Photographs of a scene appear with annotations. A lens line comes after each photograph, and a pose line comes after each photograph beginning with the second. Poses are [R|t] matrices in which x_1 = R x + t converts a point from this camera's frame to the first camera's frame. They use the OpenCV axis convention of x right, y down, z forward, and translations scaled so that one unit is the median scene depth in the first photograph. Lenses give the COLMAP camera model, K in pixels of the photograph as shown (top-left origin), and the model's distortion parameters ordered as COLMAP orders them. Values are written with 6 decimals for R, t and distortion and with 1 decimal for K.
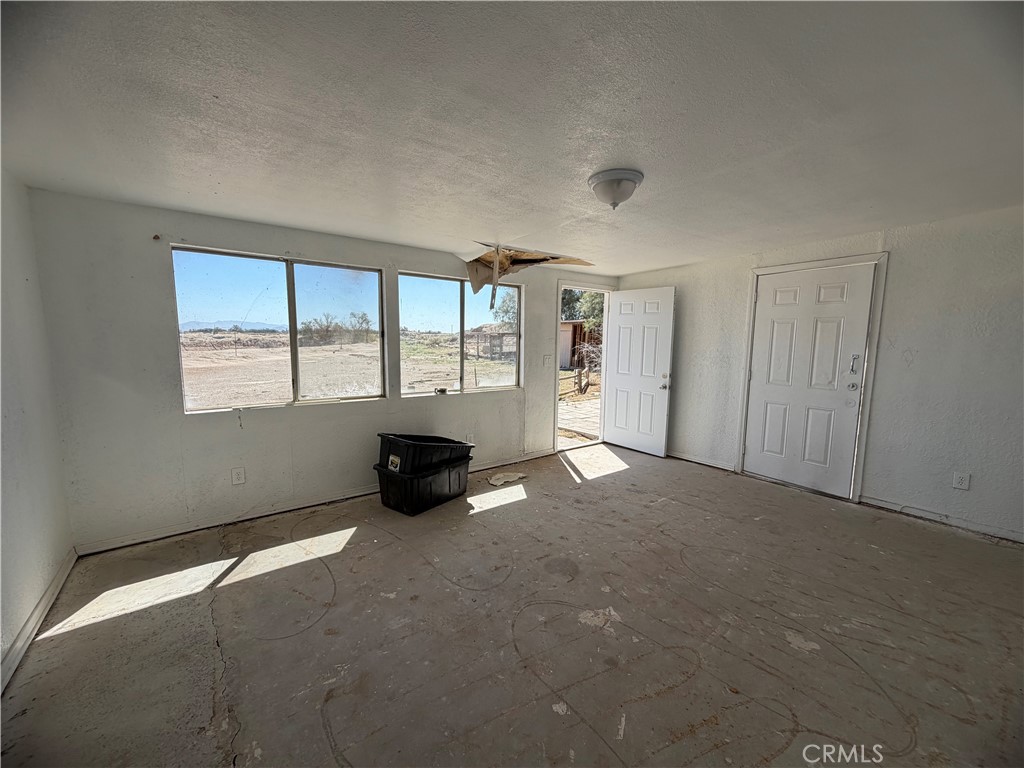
lens RADIAL K [[407.7, 0, 511.4], [0, 407.7, 384.1], [0, 0, 1]] dist [-0.001324, 0.000878]
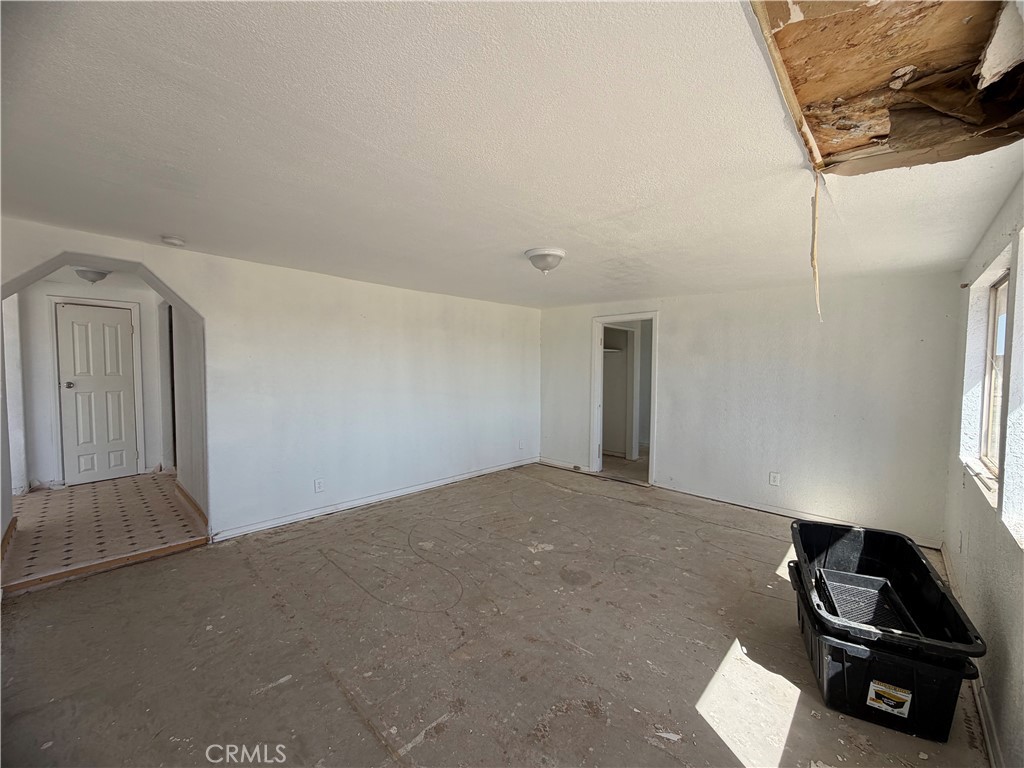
lens RADIAL K [[407.7, 0, 513.0], [0, 407.7, 383.7], [0, 0, 1]] dist [-0.001324, 0.000878]
pose [[-0.985343, -0.011510, -0.170195, 0.518815], [-0.038524, 0.986960, 0.156287, -0.257248], [0.166177, 0.160553, -0.972938, 2.093596]]
